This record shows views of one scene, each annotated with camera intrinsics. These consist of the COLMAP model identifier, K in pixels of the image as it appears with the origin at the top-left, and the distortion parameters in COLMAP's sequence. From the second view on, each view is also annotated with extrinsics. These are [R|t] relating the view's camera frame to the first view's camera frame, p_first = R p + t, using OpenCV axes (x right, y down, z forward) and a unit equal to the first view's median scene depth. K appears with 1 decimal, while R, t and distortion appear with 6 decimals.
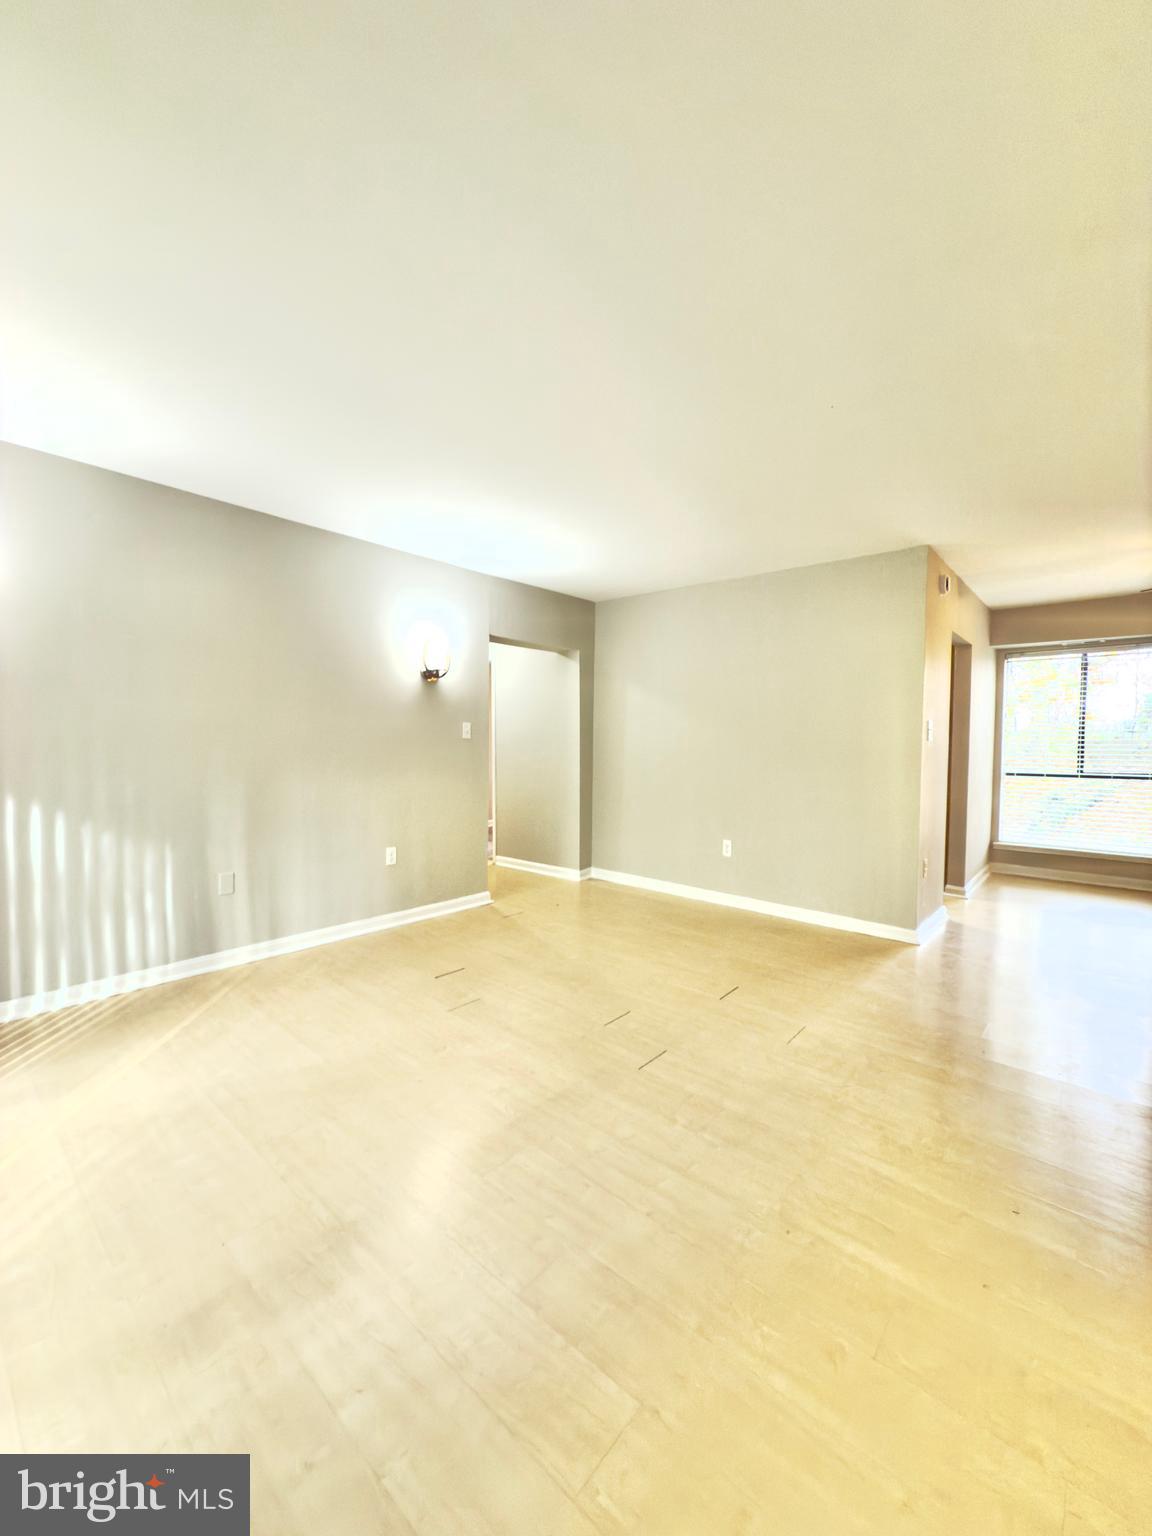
lens RADIAL K [[612.0, 0, 575.4], [0, 612.0, 771.1], [0, 0, 1]] dist [0.000069, 0.000582]
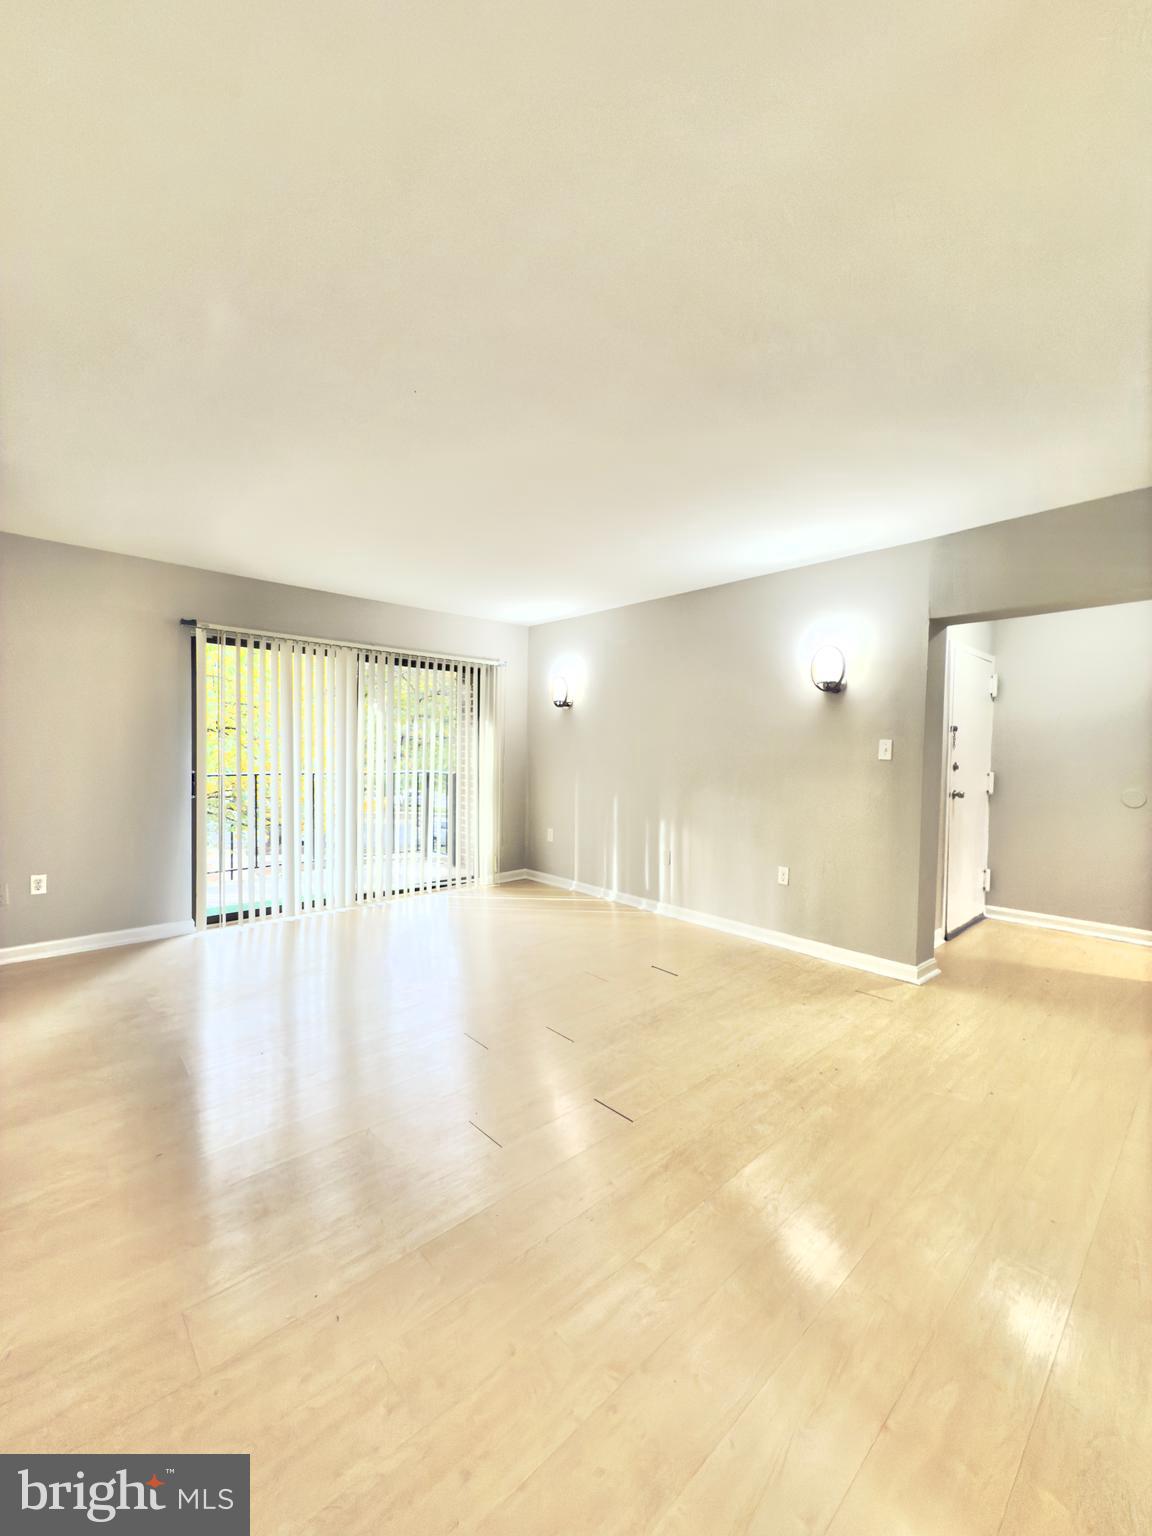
lens RADIAL K [[612.0, 0, 578.8], [0, 612.0, 769.9], [0, 0, 1]] dist [0.000069, 0.000582]
pose [[-0.098568, 0.023932, -0.994843, 0.746332], [-0.062306, 0.997601, 0.030172, -0.044379], [0.993178, 0.064959, -0.096840, 0.778413]]
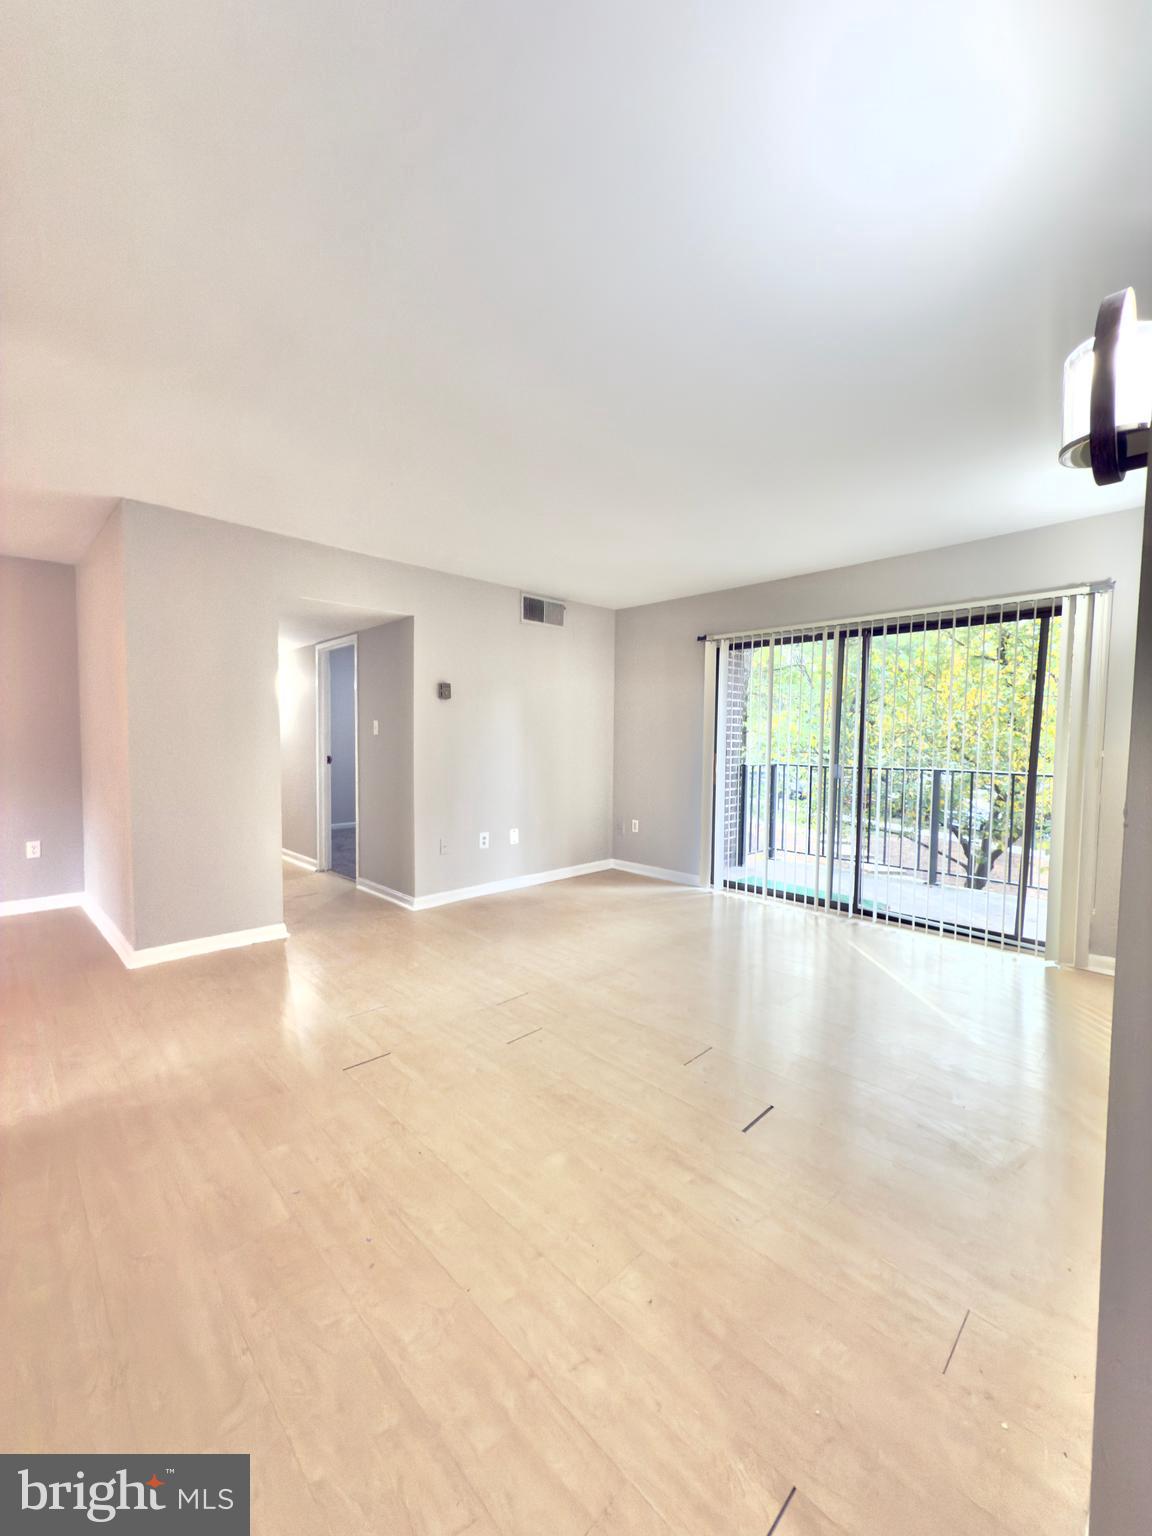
lens RADIAL K [[612.0, 0, 581.5], [0, 612.0, 771.4], [0, 0, 1]] dist [0.000069, 0.000582]
pose [[-0.997957, -0.021273, 0.060249, -0.045678], [-0.015099, 0.994759, 0.101128, -0.067599], [-0.062085, 0.100011, -0.993047, 1.331811]]
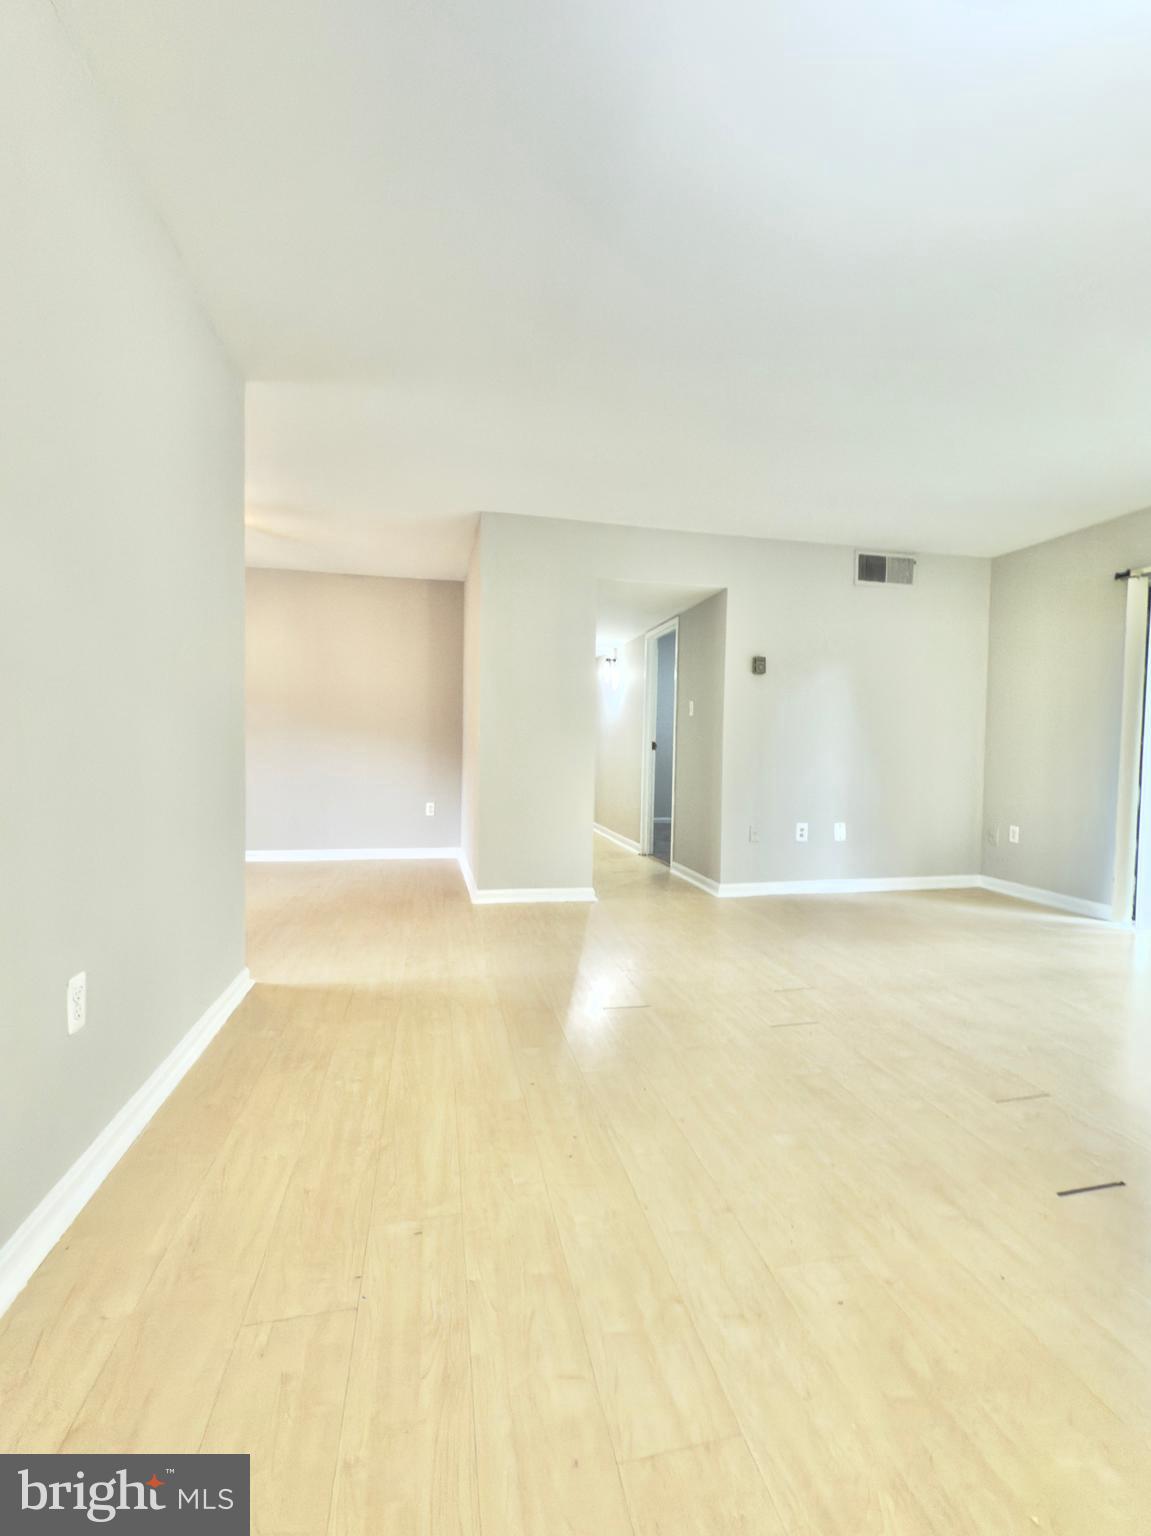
lens RADIAL K [[659.6, 0, 575.5], [0, 659.6, 769.2], [0, 0, 1]] dist [-0.005255, 0.000957]
pose [[-0.808589, -0.041735, 0.586892, -0.140733], [0.004563, 0.997006, 0.077186, -0.007182], [-0.588357, 0.065090, -0.805978, 1.319541]]
